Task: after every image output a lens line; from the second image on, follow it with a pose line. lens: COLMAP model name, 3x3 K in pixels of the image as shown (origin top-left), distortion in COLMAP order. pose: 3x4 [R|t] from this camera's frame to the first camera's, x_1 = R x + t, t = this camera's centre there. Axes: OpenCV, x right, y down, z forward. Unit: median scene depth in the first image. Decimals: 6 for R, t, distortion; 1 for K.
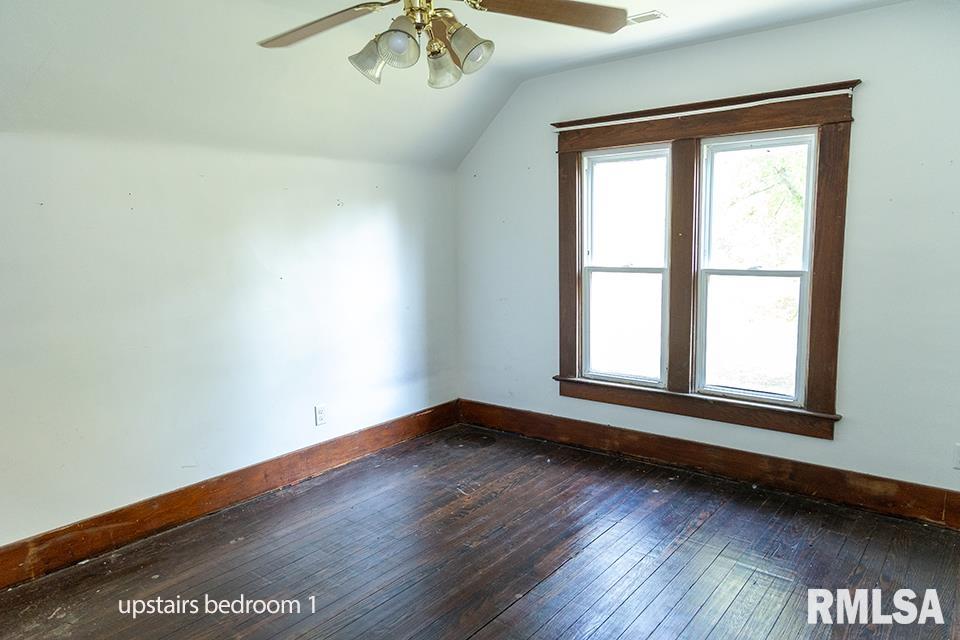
lens RADIAL K [[643.3, 0, 481.3], [0, 643.3, 324.8], [0, 0, 1]] dist [0.006136, -0.001376]
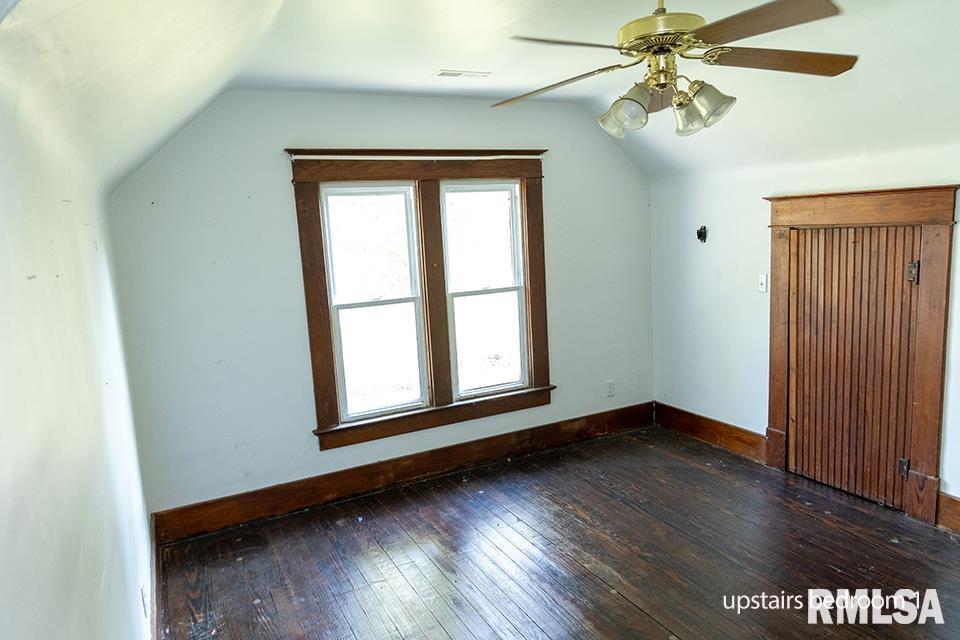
lens RADIAL K [[643.3, 0, 481.3], [0, 643.3, 324.8], [0, 0, 1]] dist [0.006136, -0.001376]
pose [[0.408341, -0.140592, 0.901938, -0.666333], [0.176893, 0.981526, 0.072912, -0.103792], [-0.895526, 0.129773, 0.425667, 0.462849]]
